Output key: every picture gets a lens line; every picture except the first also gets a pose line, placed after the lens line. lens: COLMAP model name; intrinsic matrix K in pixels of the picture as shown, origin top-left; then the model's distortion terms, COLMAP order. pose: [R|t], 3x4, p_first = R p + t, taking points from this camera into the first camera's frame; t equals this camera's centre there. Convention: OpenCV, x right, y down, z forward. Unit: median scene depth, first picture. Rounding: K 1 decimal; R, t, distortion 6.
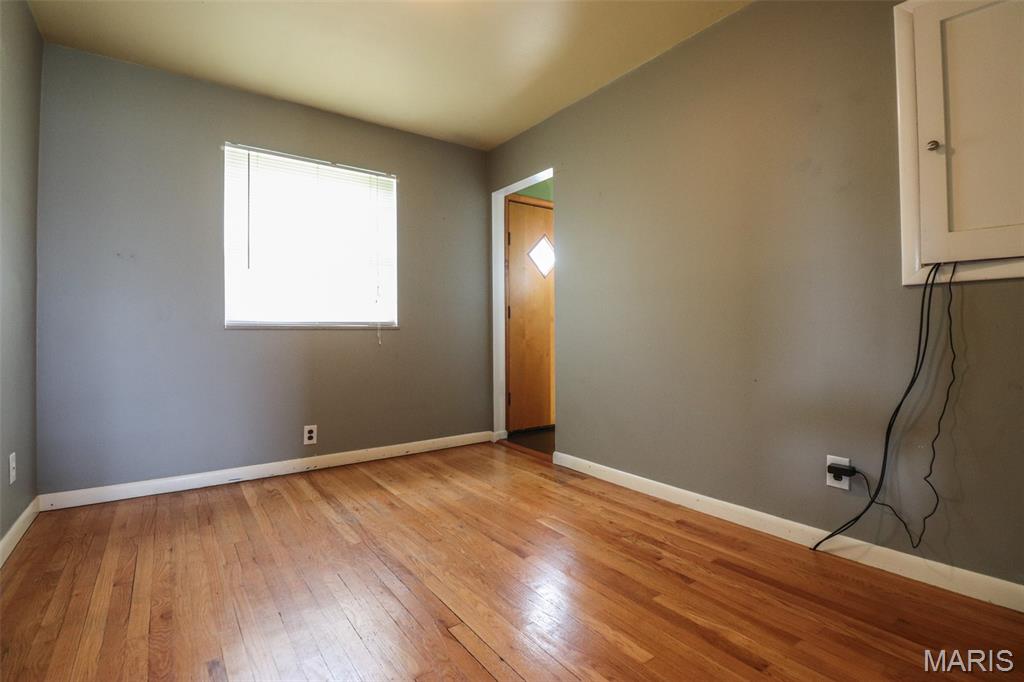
lens RADIAL K [[474.8, 0, 512.0], [0, 474.8, 331.3], [0, 0, 1]] dist [-0.000878, -0.015876]
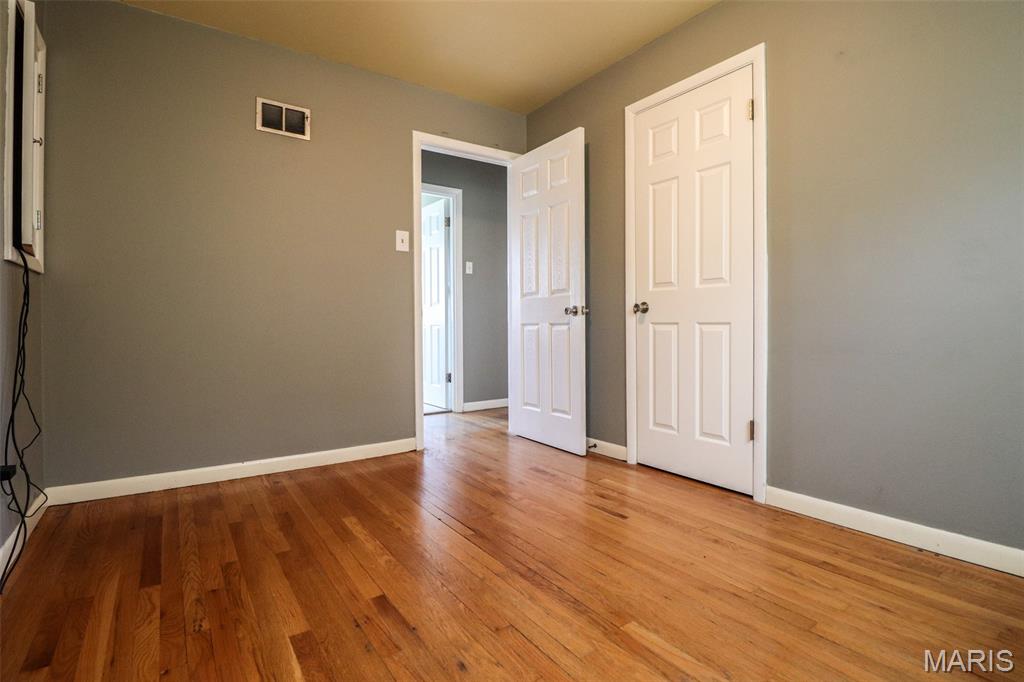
lens RADIAL K [[474.8, 0, 512.0], [0, 474.8, 331.3], [0, 0, 1]] dist [-0.000878, -0.015876]
pose [[-0.999776, 0.010499, 0.018402, -0.206171], [0.010646, 0.999912, 0.007911, 0.048358], [-0.018317, 0.008105, -0.999799, 1.788118]]
